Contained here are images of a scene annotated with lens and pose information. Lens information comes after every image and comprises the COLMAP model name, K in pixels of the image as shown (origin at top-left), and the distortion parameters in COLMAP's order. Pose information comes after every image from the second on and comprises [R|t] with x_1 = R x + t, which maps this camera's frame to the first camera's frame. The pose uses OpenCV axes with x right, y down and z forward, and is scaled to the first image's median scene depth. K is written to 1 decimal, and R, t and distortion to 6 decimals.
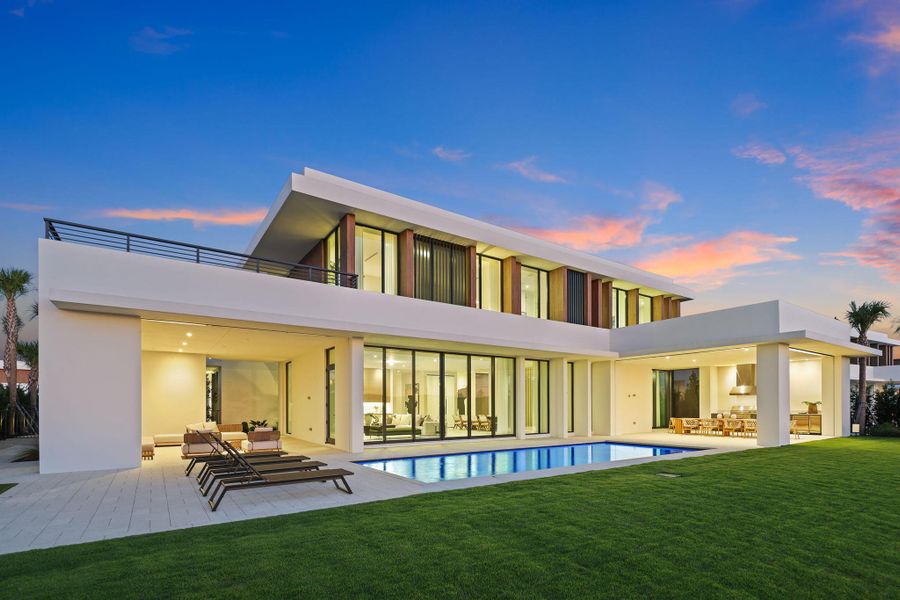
lens RADIAL K [[442.2, 0, 454.1], [0, 442.2, 312.9], [0, 0, 1]] dist [-0.002189, -0.000148]
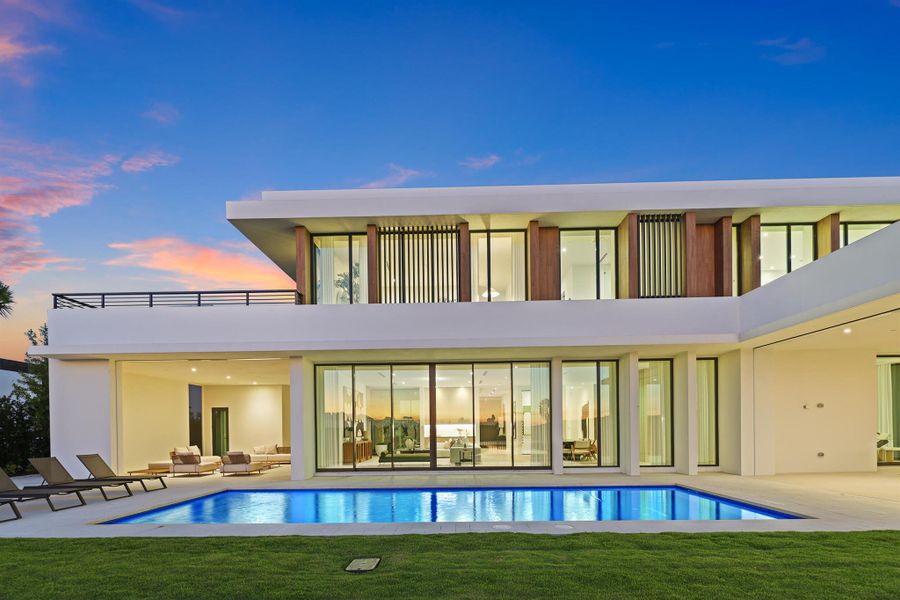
lens RADIAL K [[452.7, 0, 450.0], [0, 452.7, 349.3], [0, 0, 1]] dist [0.014511, -0.000216]
pose [[0.798228, -0.112652, -0.591727, 0.443494], [0.135593, 0.990748, -0.005704, 0.065330], [0.586895, -0.075681, 0.806118, 0.312451]]
